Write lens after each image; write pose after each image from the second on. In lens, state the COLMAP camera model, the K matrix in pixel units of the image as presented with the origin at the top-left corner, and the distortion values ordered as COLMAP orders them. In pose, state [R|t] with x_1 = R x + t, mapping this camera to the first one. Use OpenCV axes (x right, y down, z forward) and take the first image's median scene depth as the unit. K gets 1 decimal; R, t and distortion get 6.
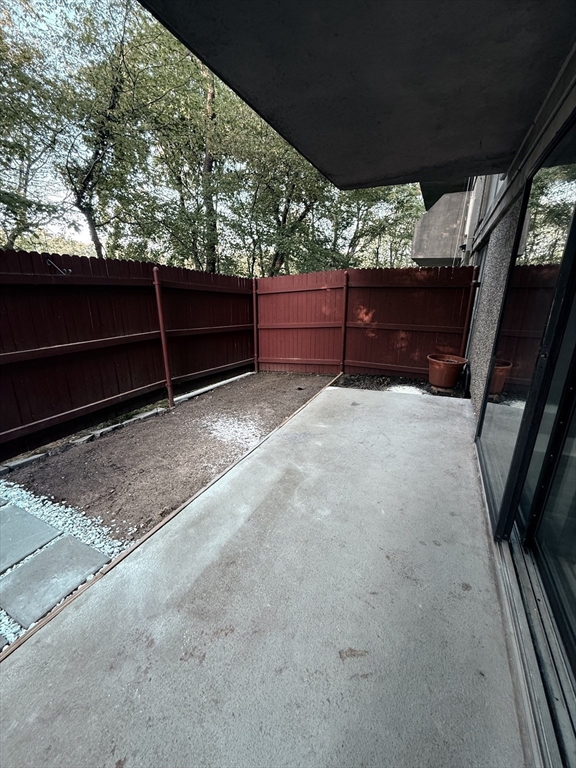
lens RADIAL K [[300.1, 0, 288.0], [0, 300.1, 384.0], [0, 0, 1]] dist [-0.001887, -0.000244]
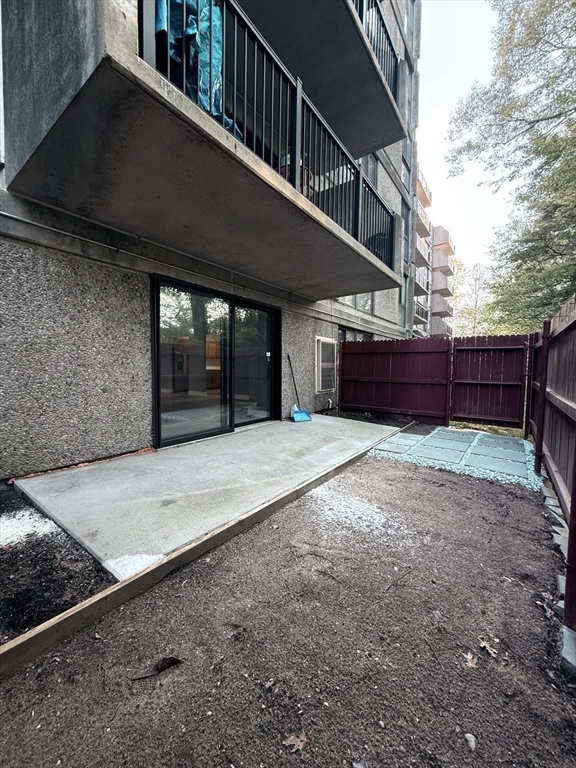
lens RADIAL K [[300.1, 0, 288.0], [0, 300.1, 384.0], [0, 0, 1]] dist [-0.001887, -0.000244]
pose [[-0.984610, -0.022210, 0.173352, -0.154770], [0.040262, 0.936387, 0.348652, -0.446747], [-0.170068, 0.350265, -0.921081, 1.718163]]
